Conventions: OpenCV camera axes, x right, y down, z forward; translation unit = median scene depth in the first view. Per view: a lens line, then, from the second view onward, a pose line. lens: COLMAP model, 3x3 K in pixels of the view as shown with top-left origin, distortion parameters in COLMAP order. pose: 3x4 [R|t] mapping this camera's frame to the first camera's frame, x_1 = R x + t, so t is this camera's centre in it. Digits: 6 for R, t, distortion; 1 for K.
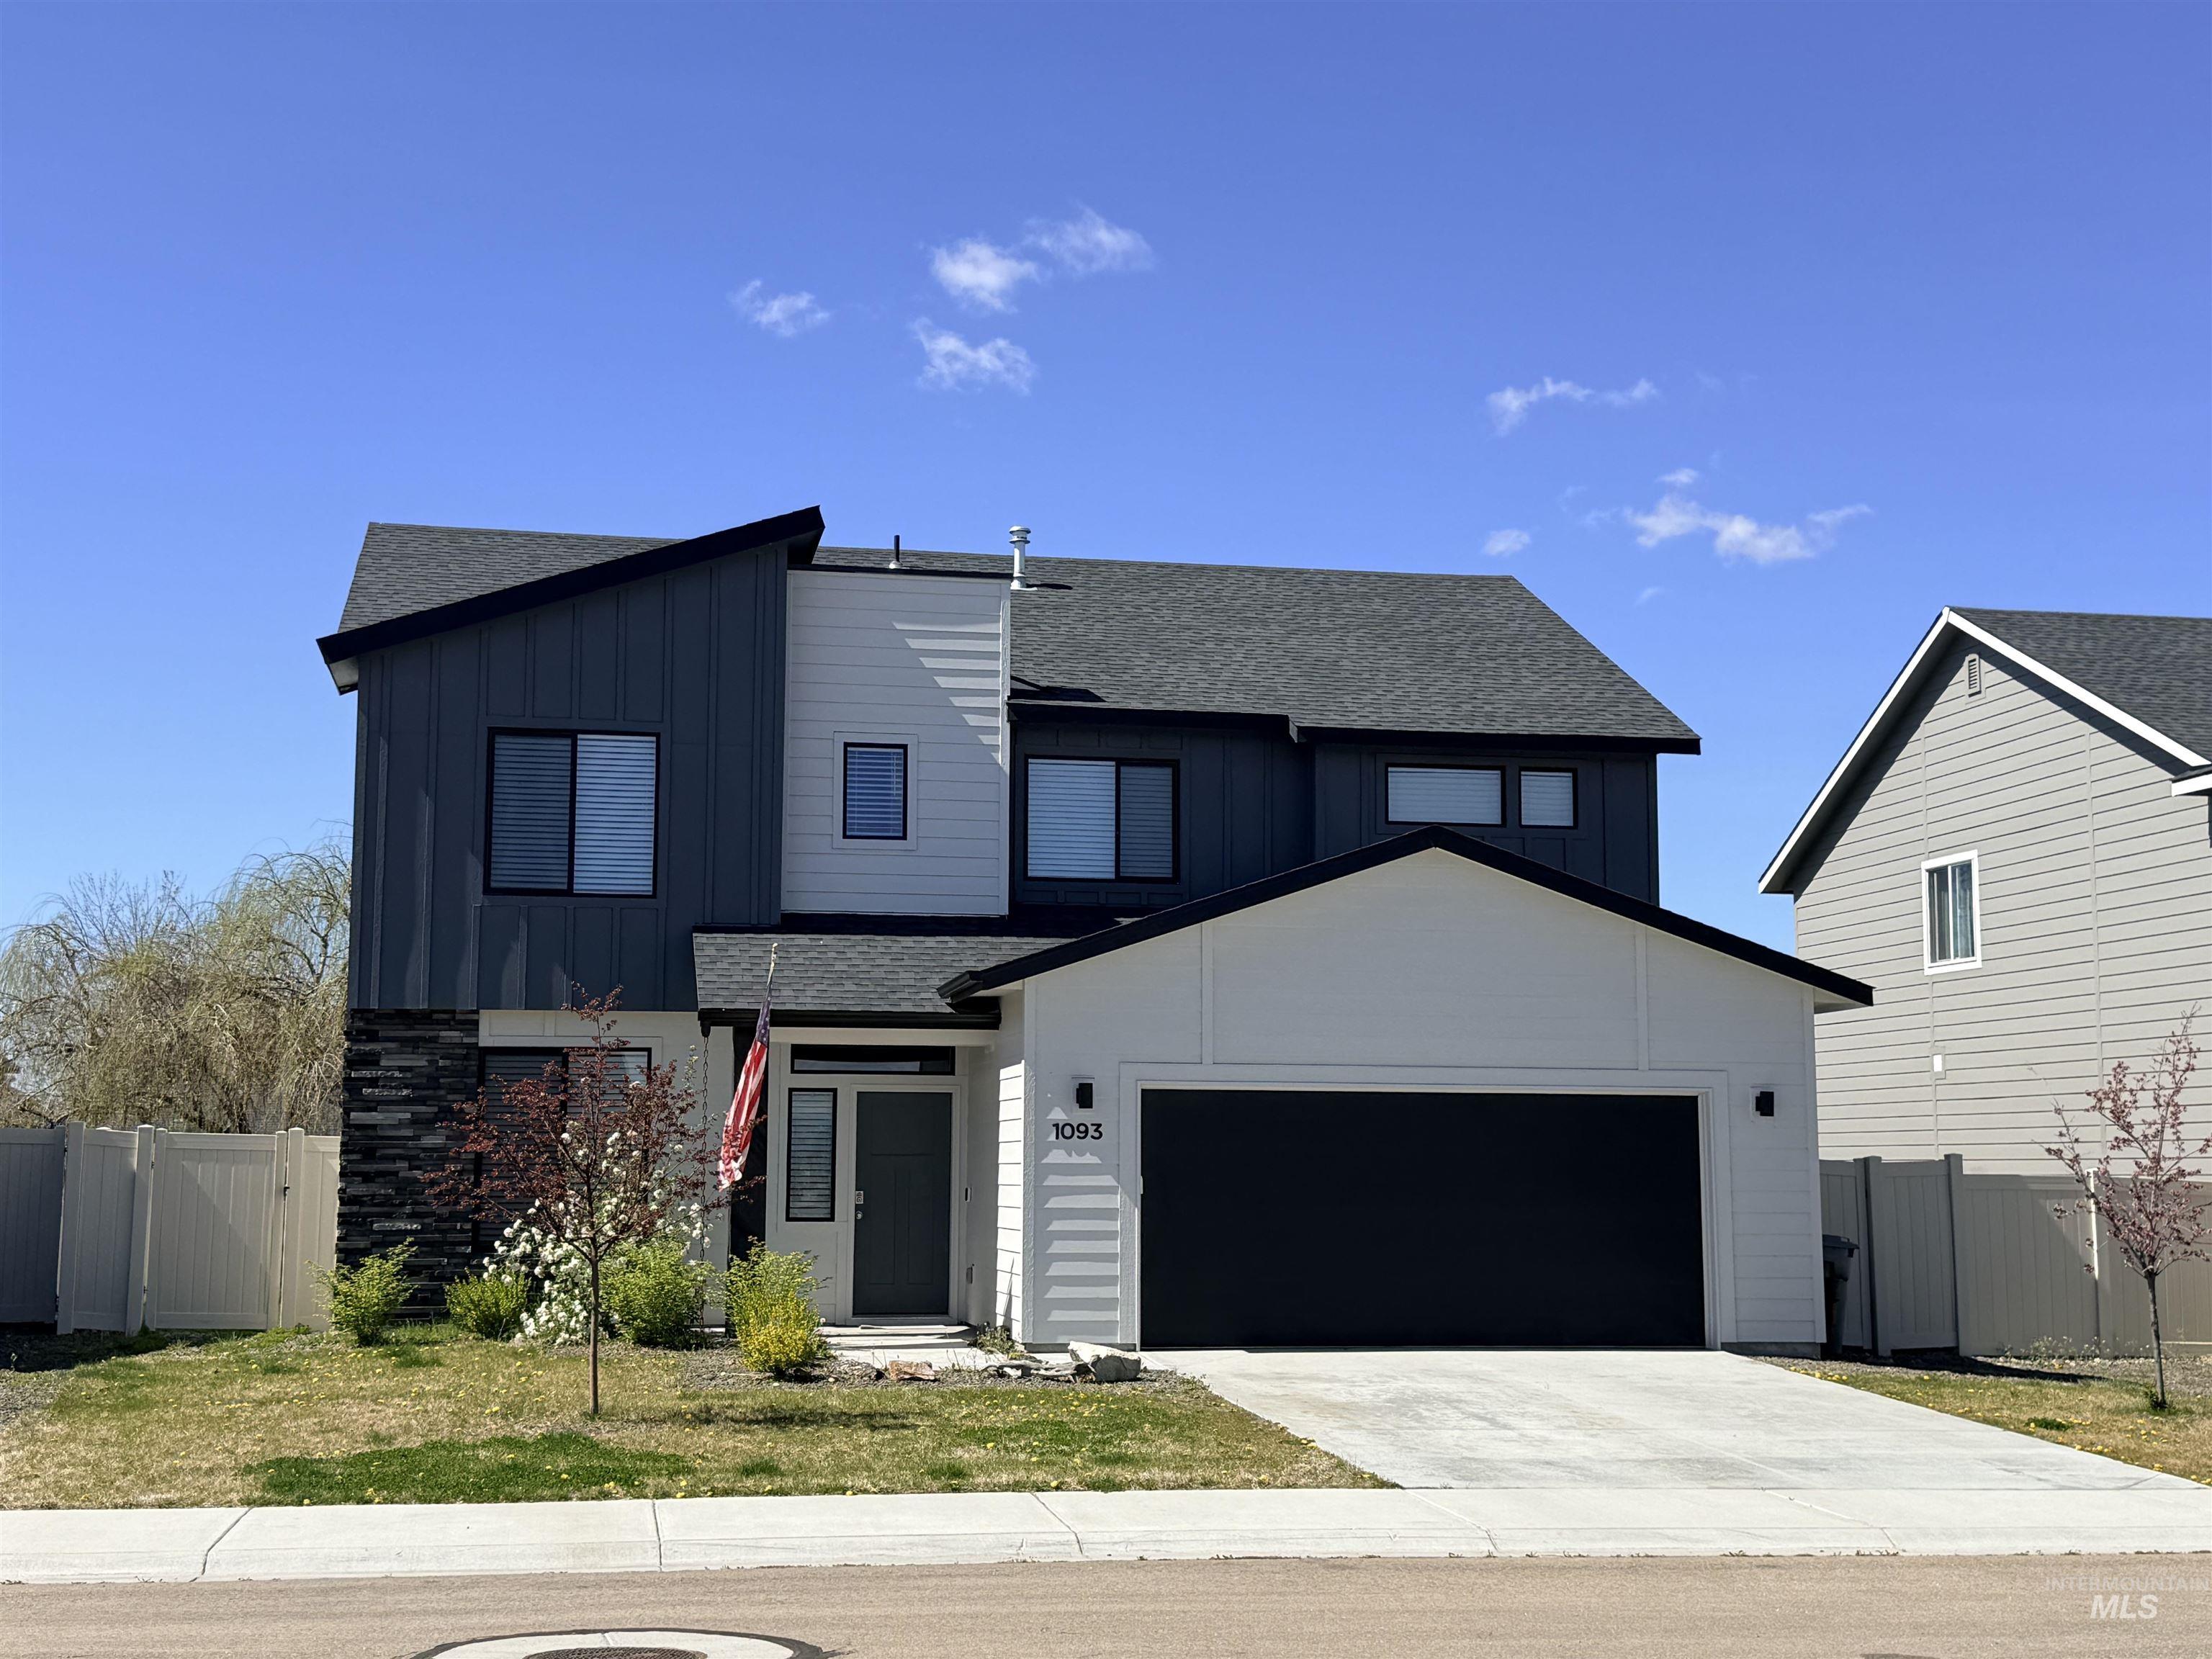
lens RADIAL K [[2916.1, 0, 1106.0], [0, 2916.1, 829.5], [0, 0, 1]] dist [0.160384, 0.007653]
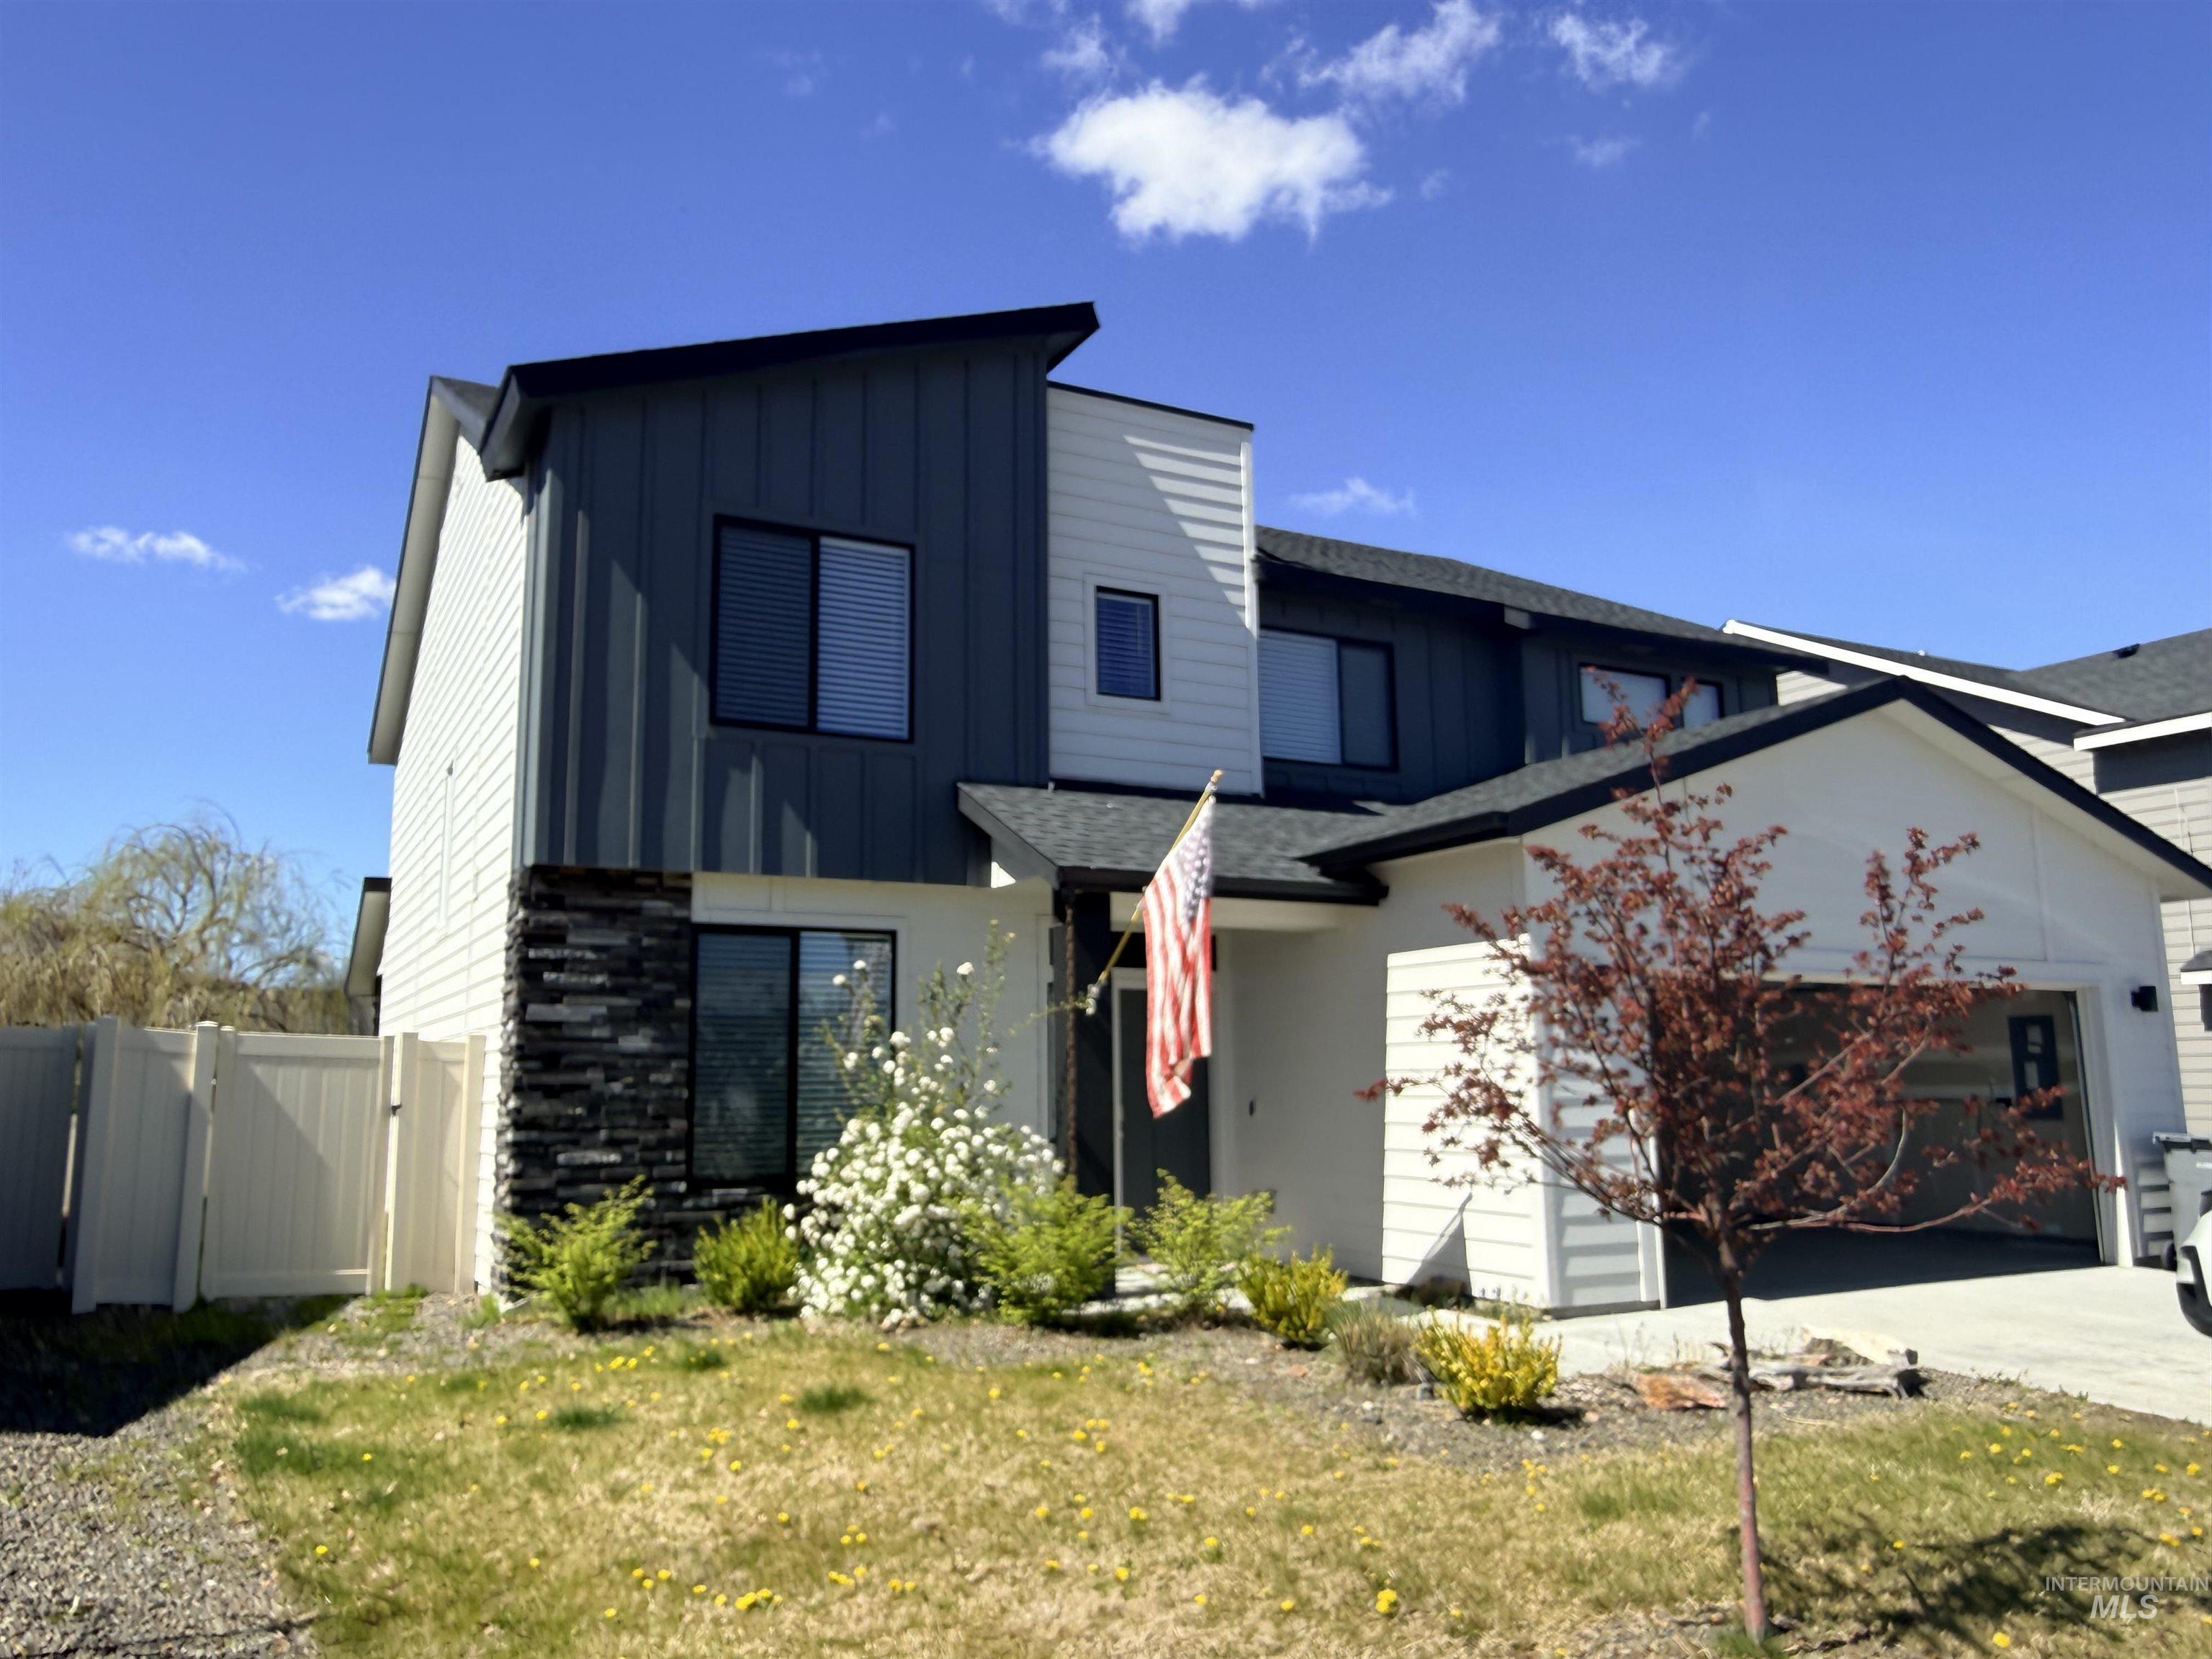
lens RADIAL K [[1673.2, 0, 1106.0], [0, 1673.2, 829.5], [0, 0, 1]] dist [0.003089, -0.003237]
pose [[0.959291, 0.032270, 0.280570, -0.233855], [-0.023229, 0.999100, -0.035493, 0.062839], [-0.281463, 0.027530, 0.959177, 0.549453]]
